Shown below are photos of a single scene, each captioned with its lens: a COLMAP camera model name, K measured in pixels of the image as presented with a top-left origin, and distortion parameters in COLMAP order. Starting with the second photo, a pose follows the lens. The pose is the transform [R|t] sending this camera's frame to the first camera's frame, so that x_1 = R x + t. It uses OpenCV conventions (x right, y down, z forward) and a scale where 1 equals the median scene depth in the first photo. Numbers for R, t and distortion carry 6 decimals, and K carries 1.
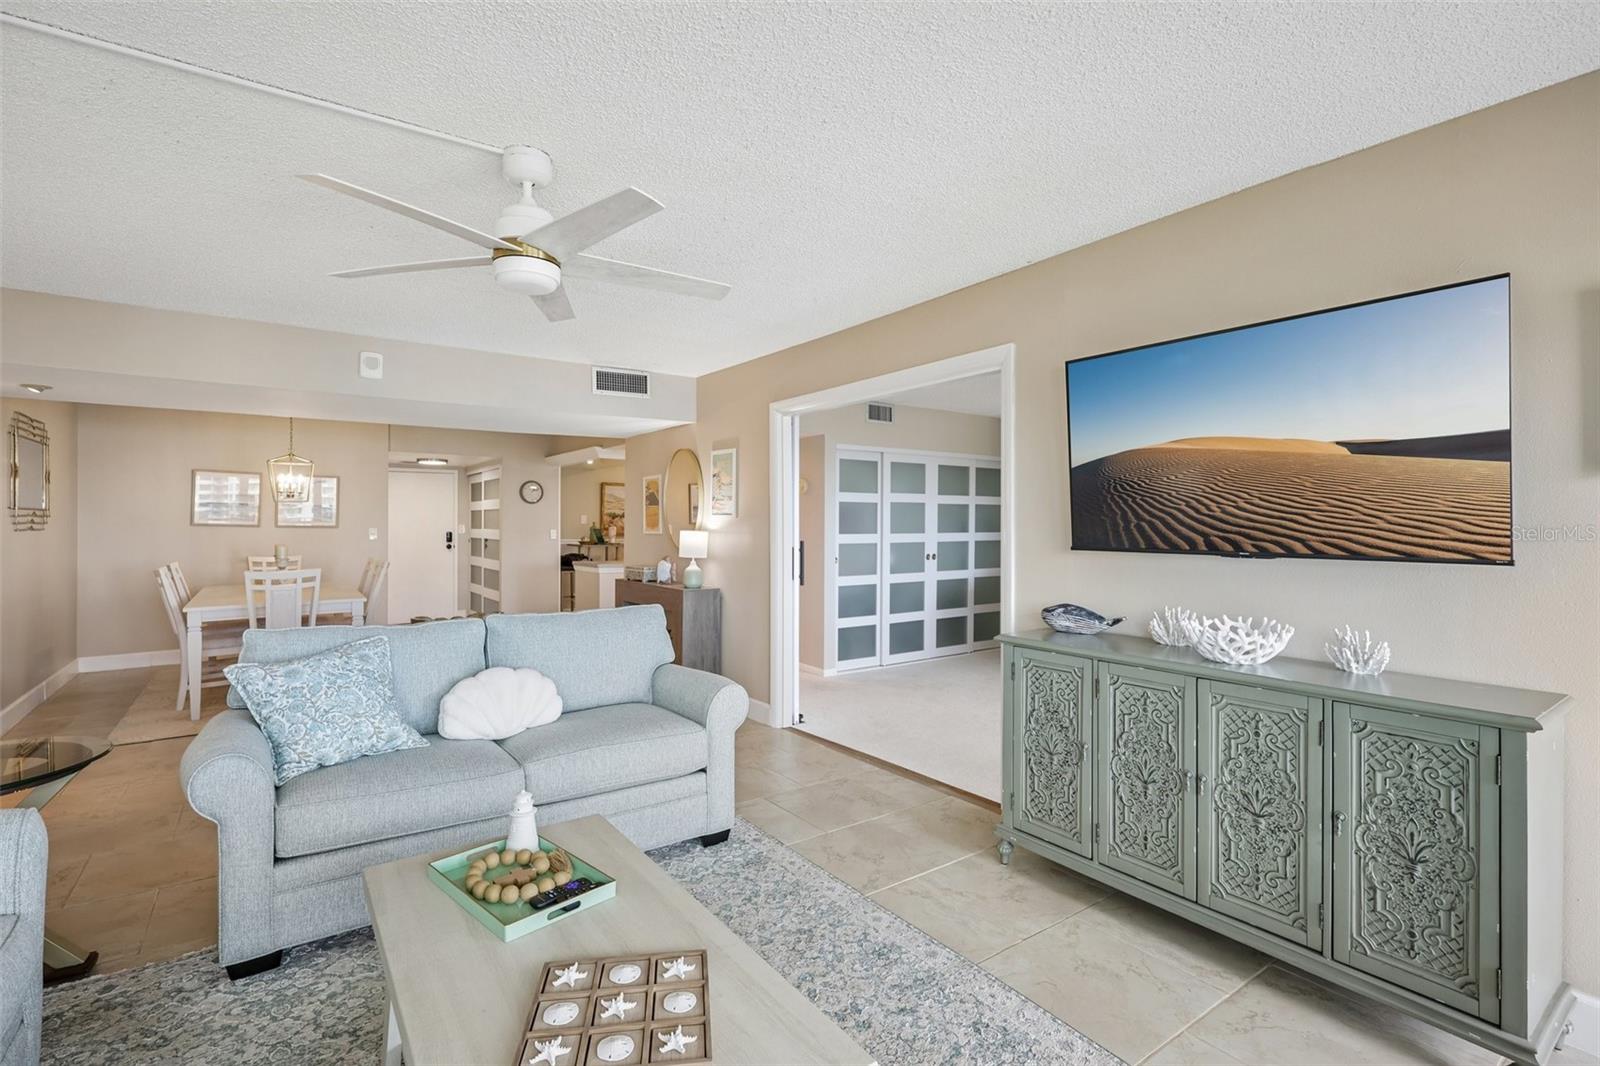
lens RADIAL K [[747.5, 0, 794.8], [0, 747.5, 523.0], [0, 0, 1]] dist [-0.001569, -0.000164]
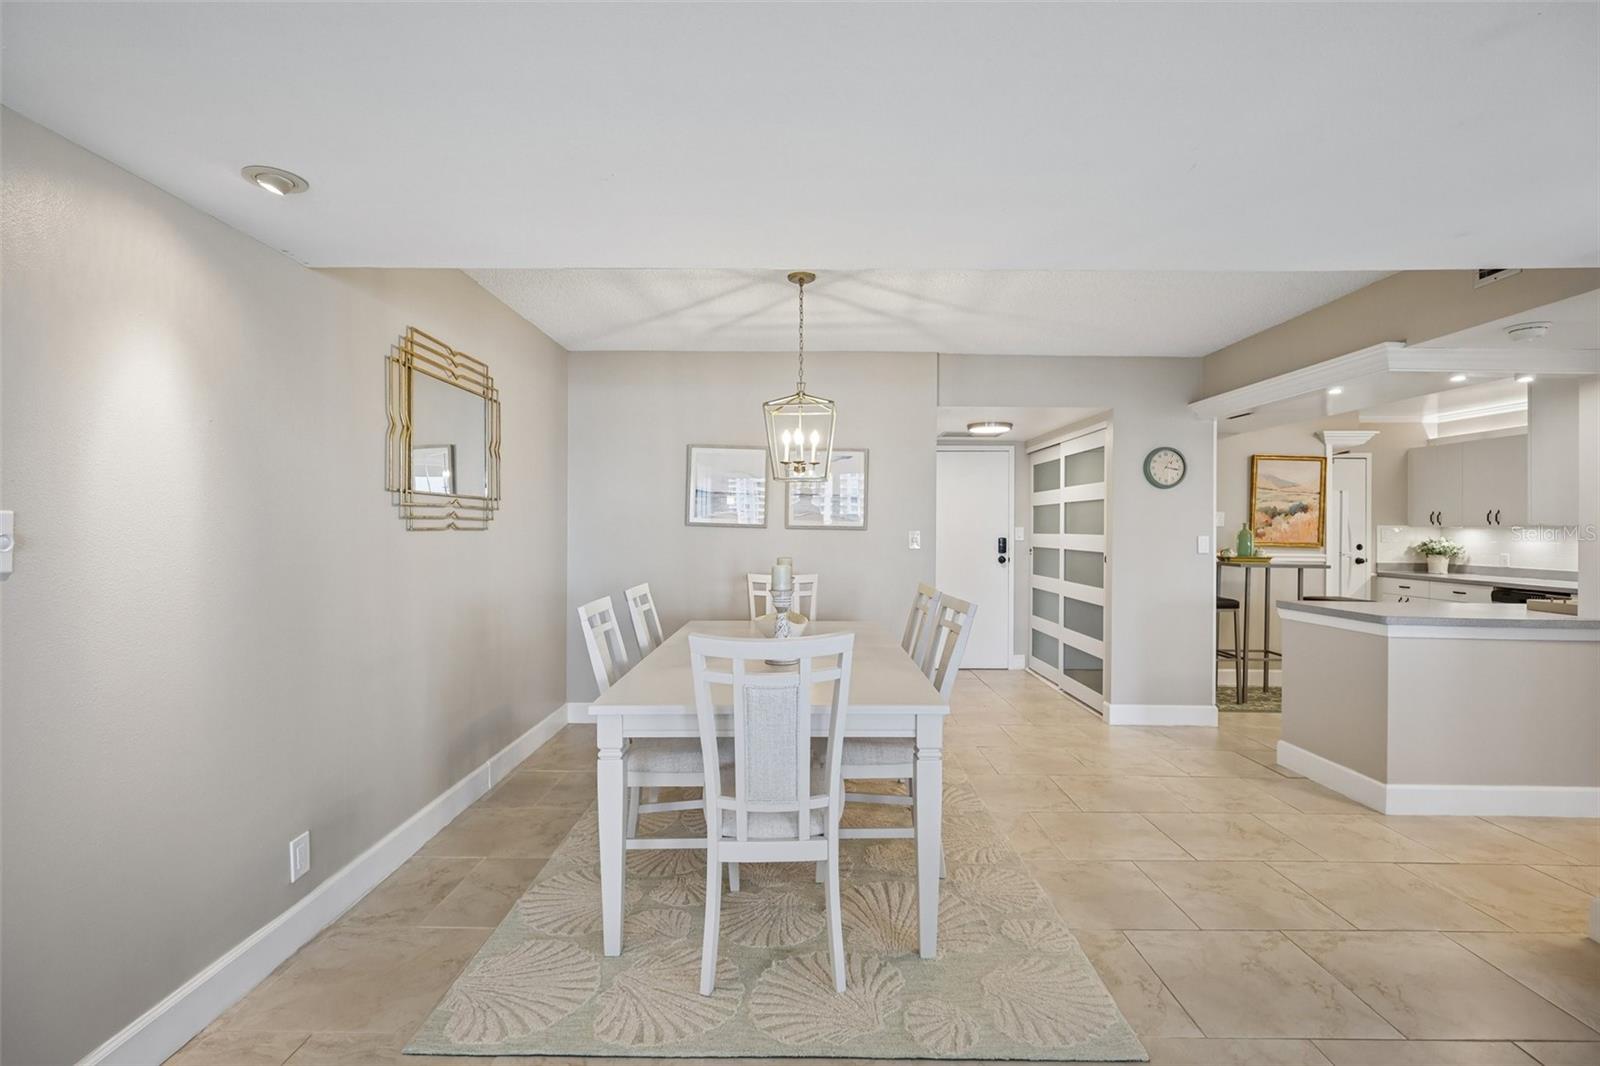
lens RADIAL K [[747.5, 0, 794.8], [0, 747.5, 523.0], [0, 0, 1]] dist [-0.001569, -0.000164]
pose [[0.814206, -0.001818, -0.580573, -0.286723], [-0.003235, 0.999965, -0.007668, 0.005454], [0.580567, 0.008122, 0.814172, 0.440025]]
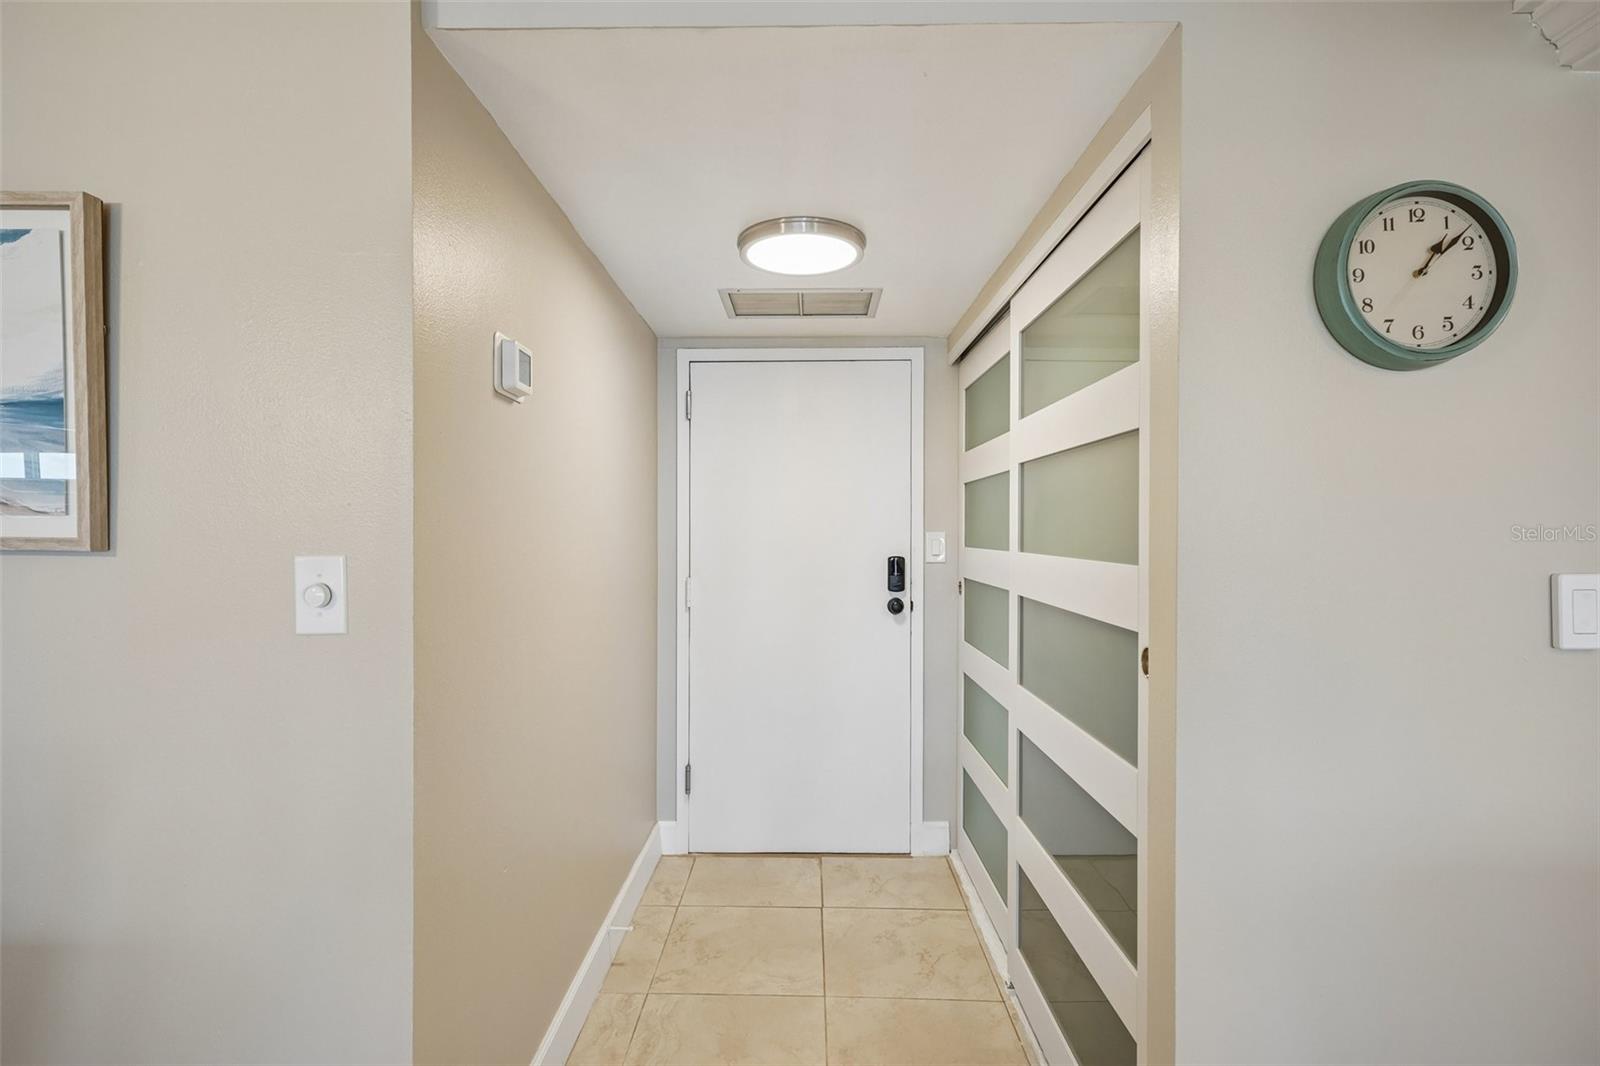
lens RADIAL K [[745.0, 0, 796.8], [0, 745.0, 534.5], [0, 0, 1]] dist [0.000001, -0.000197]
pose [[0.802916, 0.002211, -0.596088, -0.407834], [0.001709, 0.999980, 0.006011, 0.001802], [0.596090, -0.005846, 0.802897, 0.947887]]
